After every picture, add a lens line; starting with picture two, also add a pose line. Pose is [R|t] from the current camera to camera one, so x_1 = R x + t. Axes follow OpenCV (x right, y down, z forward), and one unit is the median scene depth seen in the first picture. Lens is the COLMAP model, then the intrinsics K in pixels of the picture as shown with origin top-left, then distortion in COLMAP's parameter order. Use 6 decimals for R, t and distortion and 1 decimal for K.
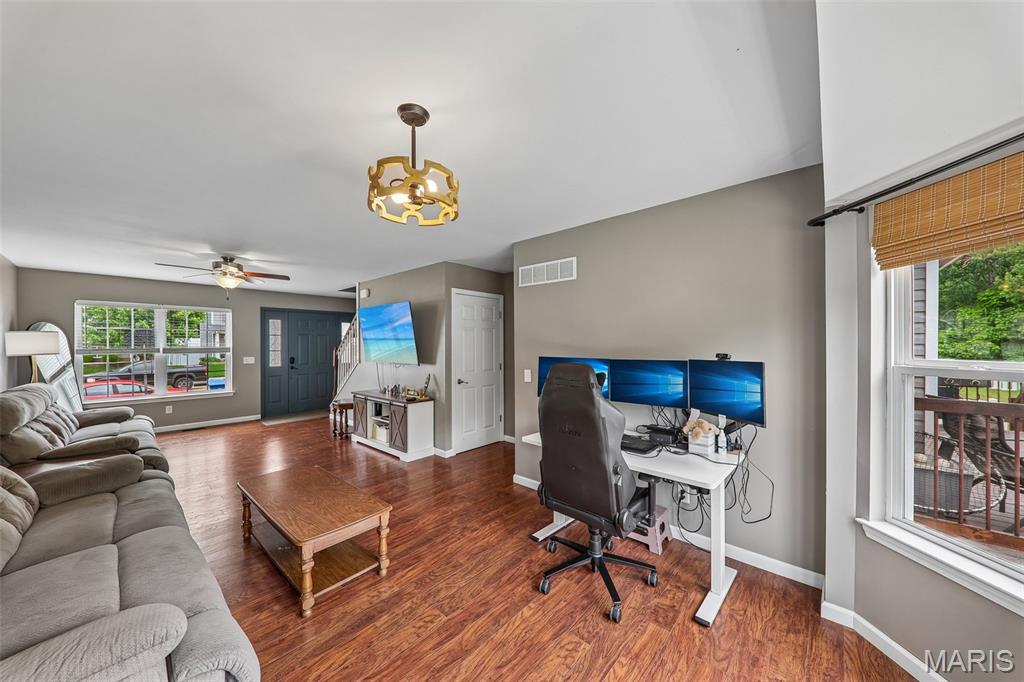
lens RADIAL K [[352.3, 0, 504.7], [0, 352.3, 342.1], [0, 0, 1]] dist [0.019272, -0.008178]
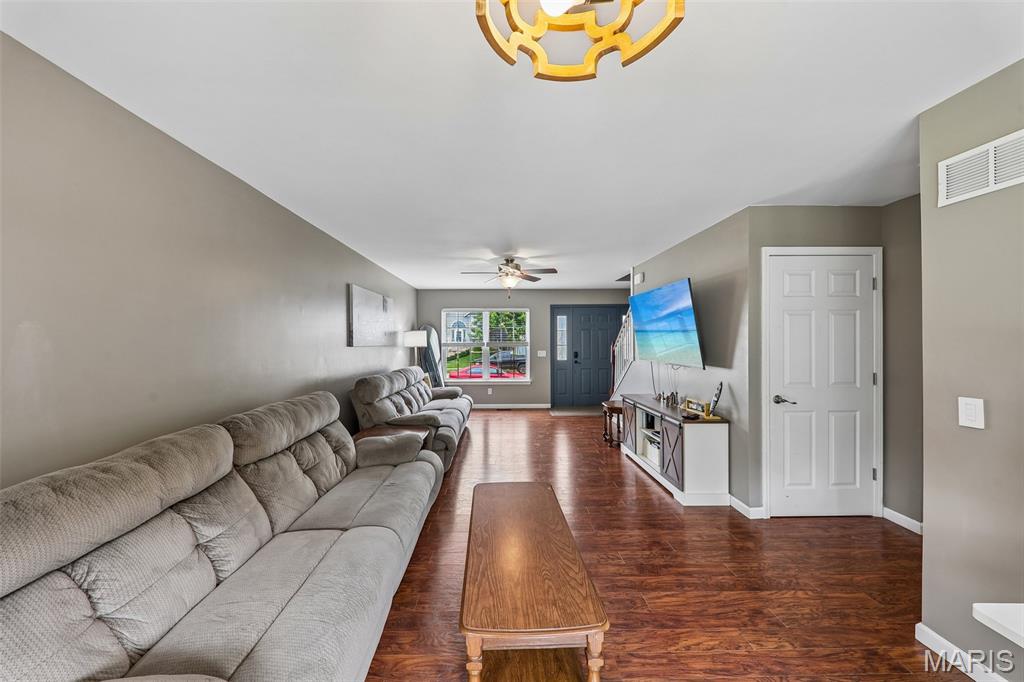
lens RADIAL K [[352.3, 0, 504.7], [0, 352.3, 342.1], [0, 0, 1]] dist [0.019272, -0.008178]
pose [[0.690990, 0.003733, -0.722854, -0.010227], [0.007271, 0.999900, 0.012114, 0.001511], [0.722827, -0.013627, 0.690894, 0.232570]]
